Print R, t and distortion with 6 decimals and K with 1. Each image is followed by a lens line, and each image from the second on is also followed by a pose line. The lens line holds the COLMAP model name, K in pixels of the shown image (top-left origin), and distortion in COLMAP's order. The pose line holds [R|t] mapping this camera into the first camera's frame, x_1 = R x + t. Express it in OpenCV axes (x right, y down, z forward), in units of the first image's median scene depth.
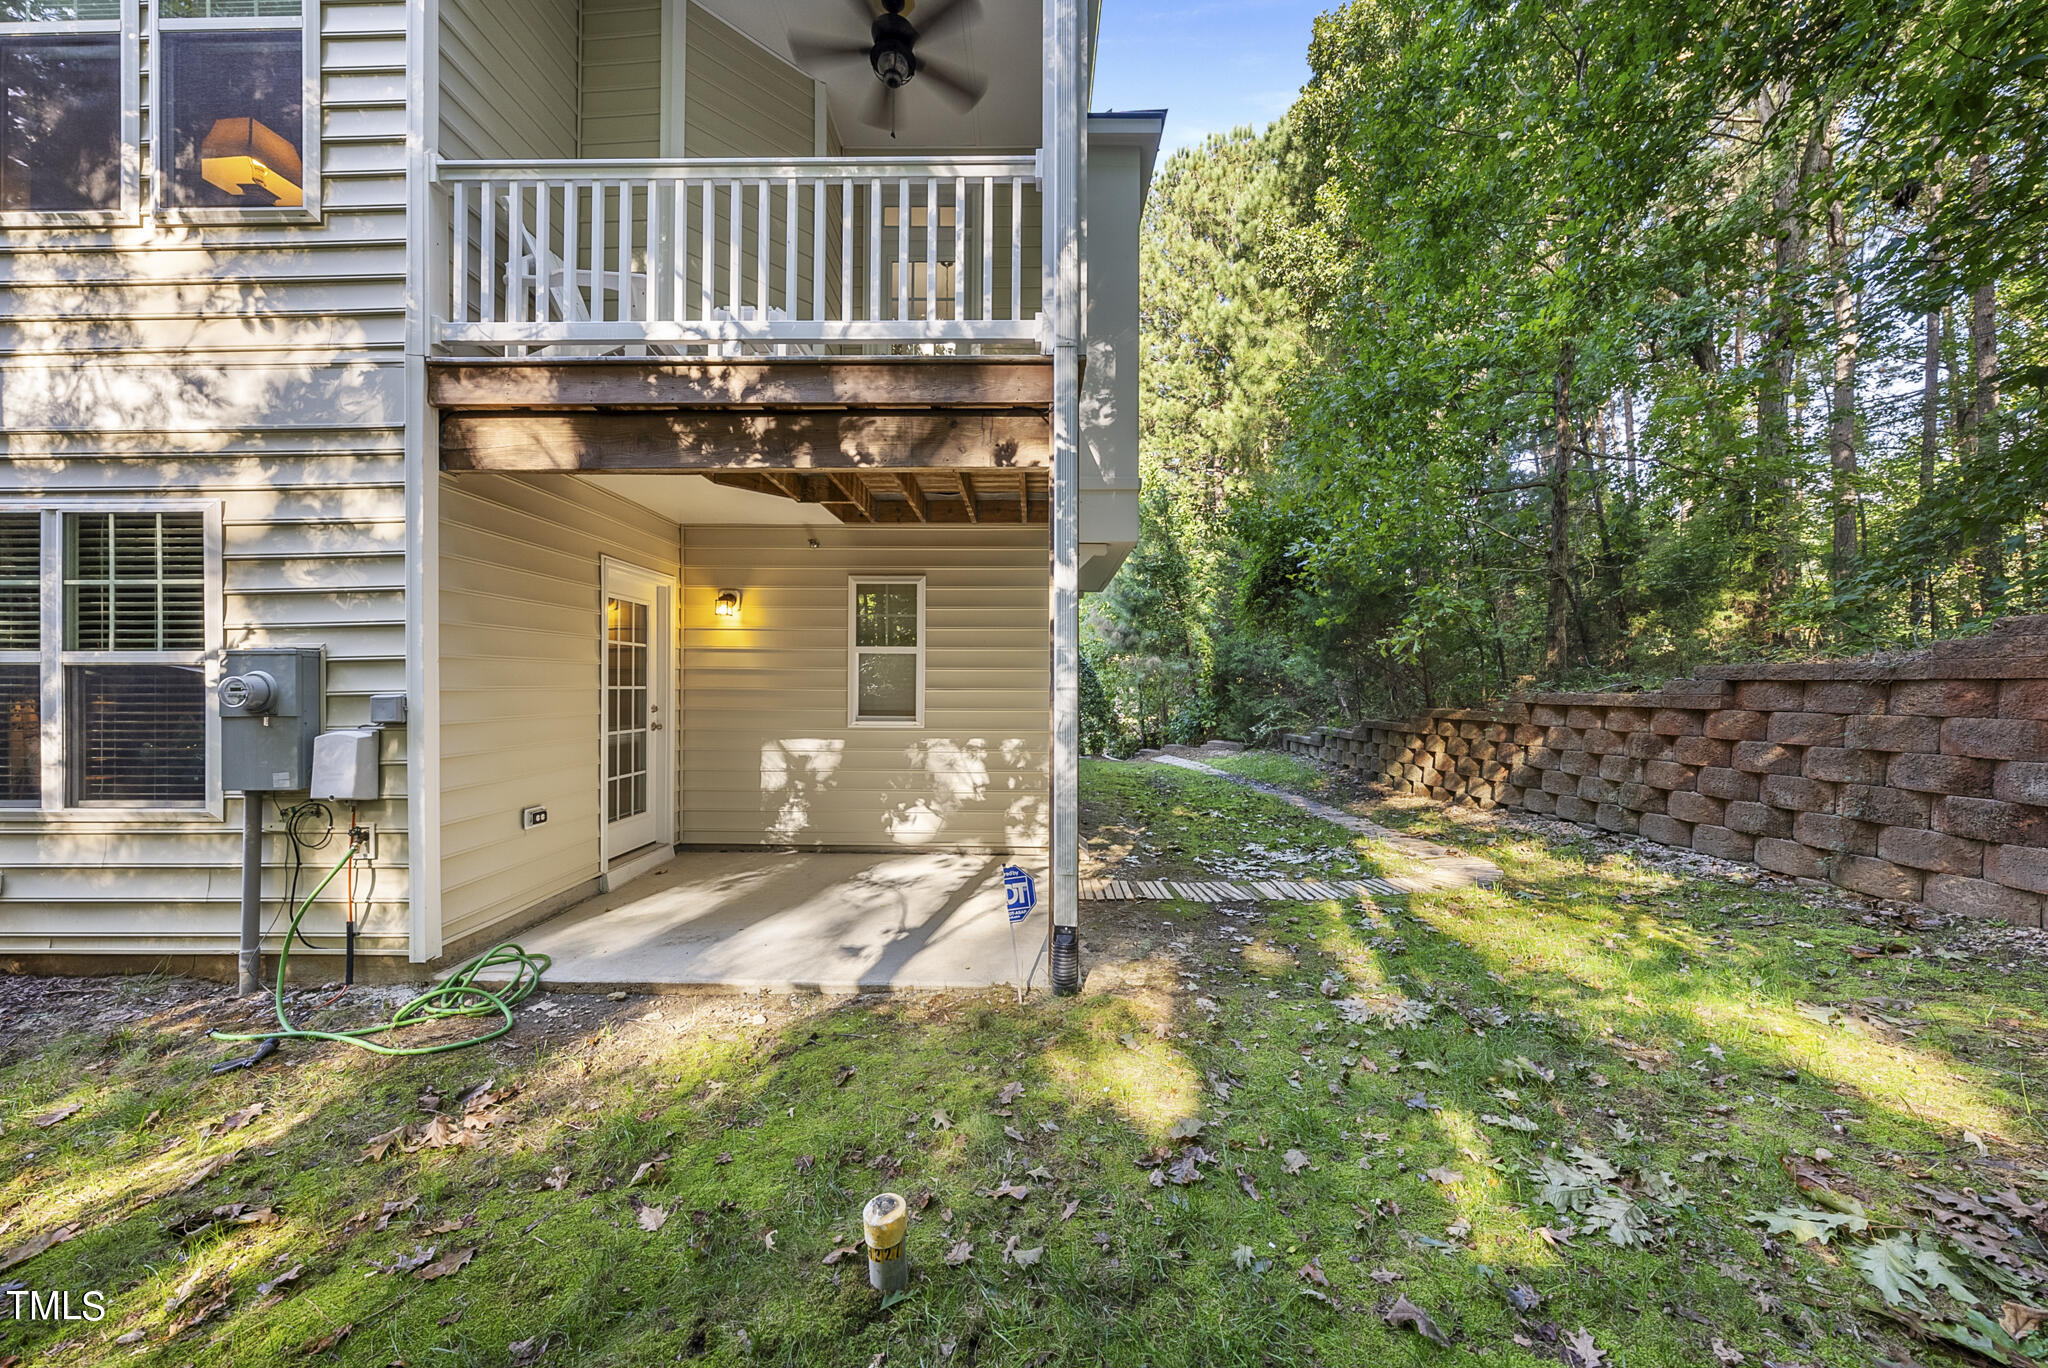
lens RADIAL K [[703.1, 0, 1024.0], [0, 703.1, 684.0], [0, 0, 1]] dist [-0.001081, -0.000018]
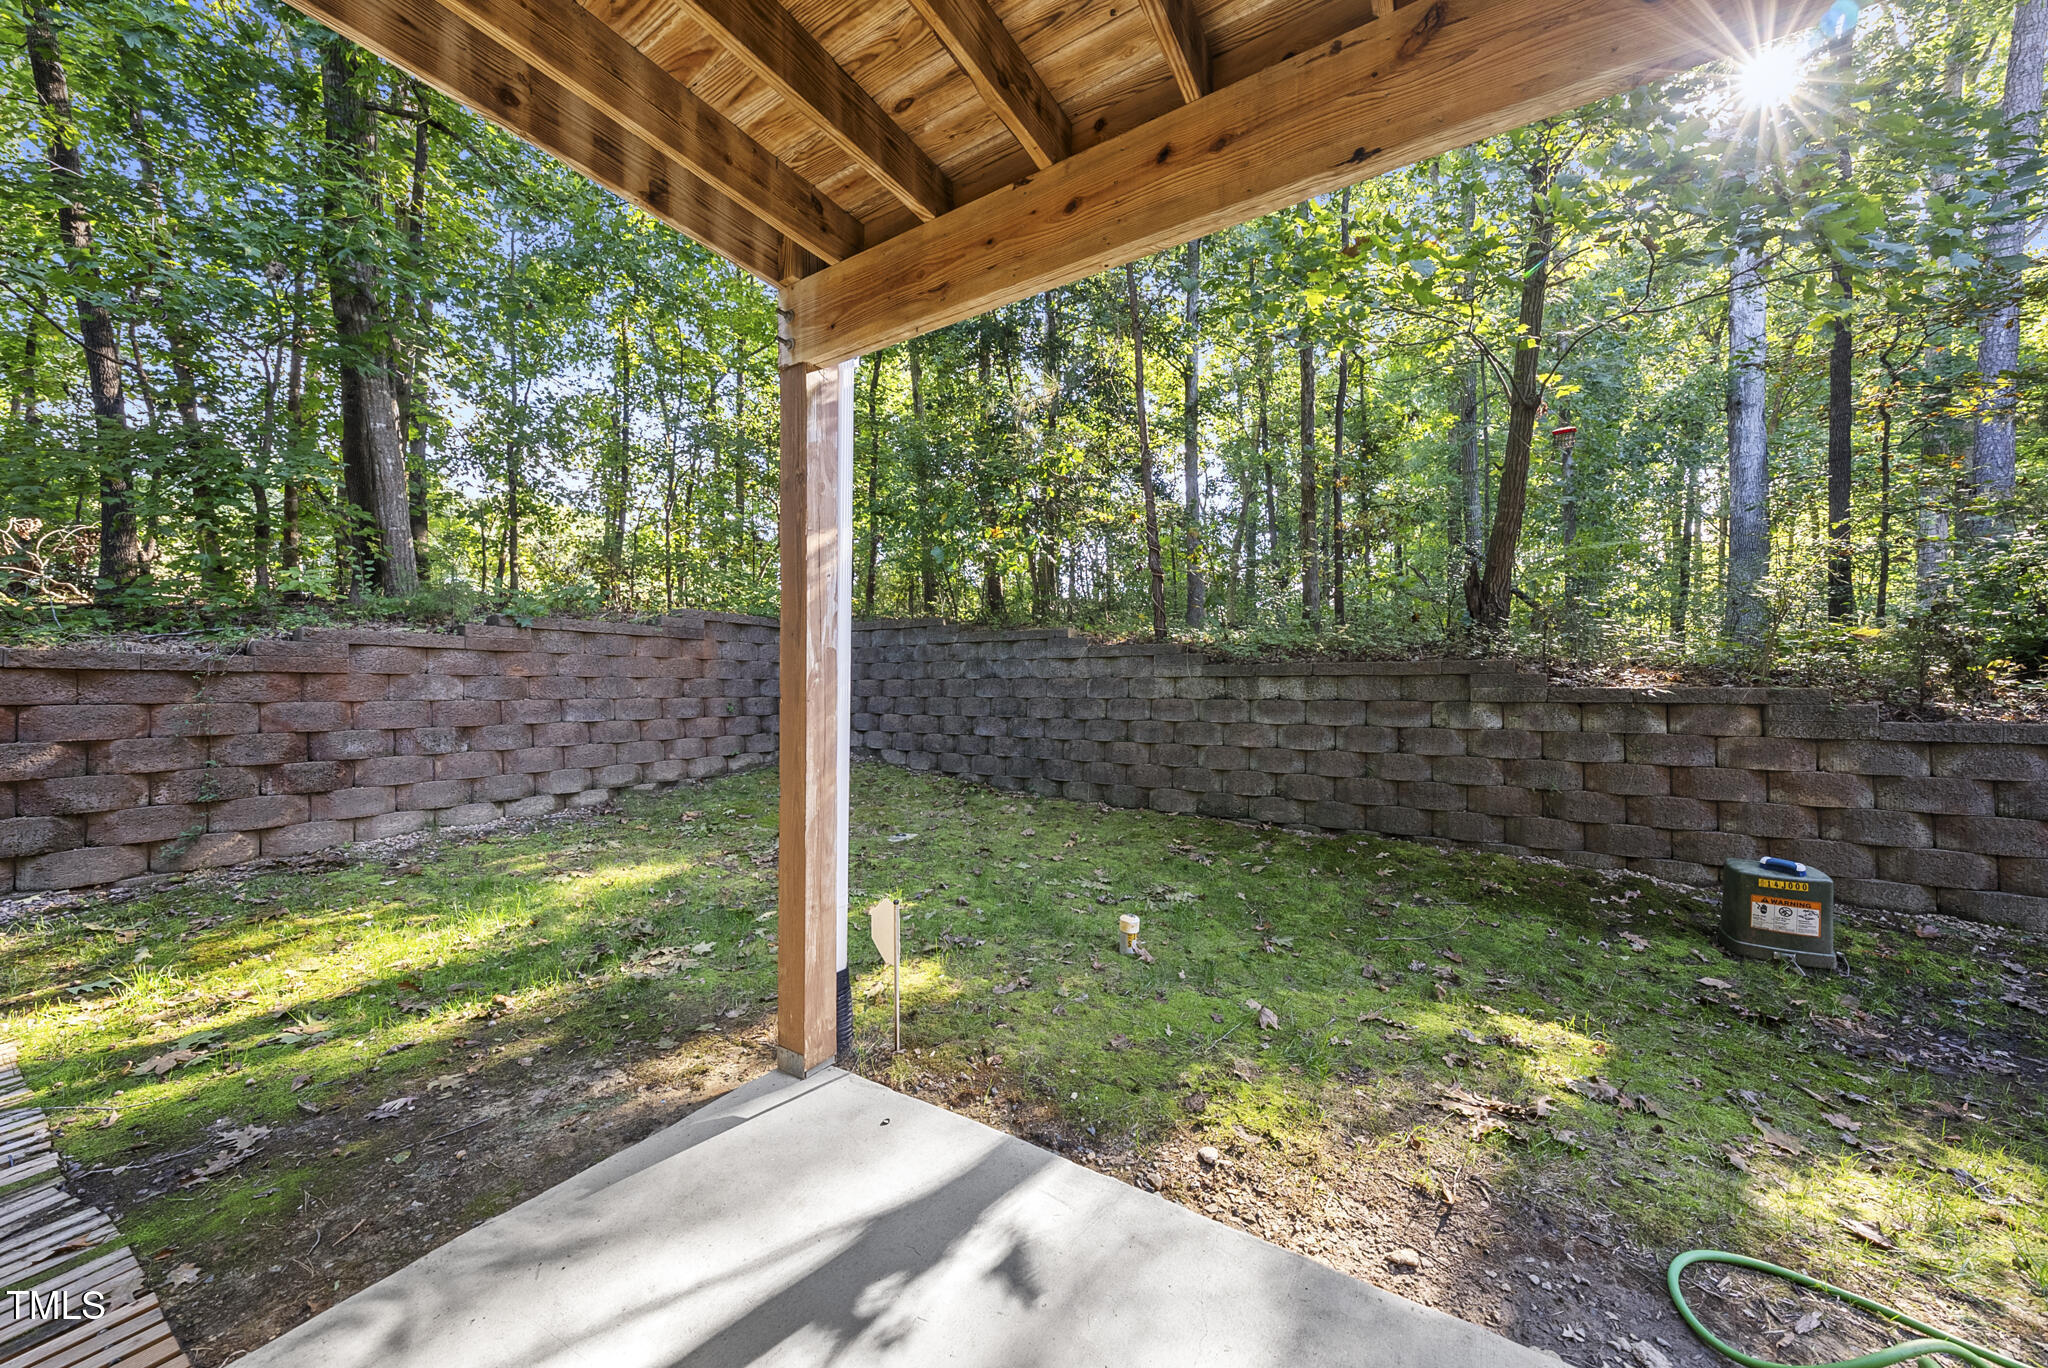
lens RADIAL K [[703.1, 0, 1024.0], [0, 703.1, 684.0], [0, 0, 1]] dist [-0.001081, -0.000018]
pose [[-0.855801, 0.001504, 0.517303, -0.462948], [-0.002310, 0.999975, -0.006730, 0.019436], [-0.517300, -0.006955, -0.855776, 1.340982]]
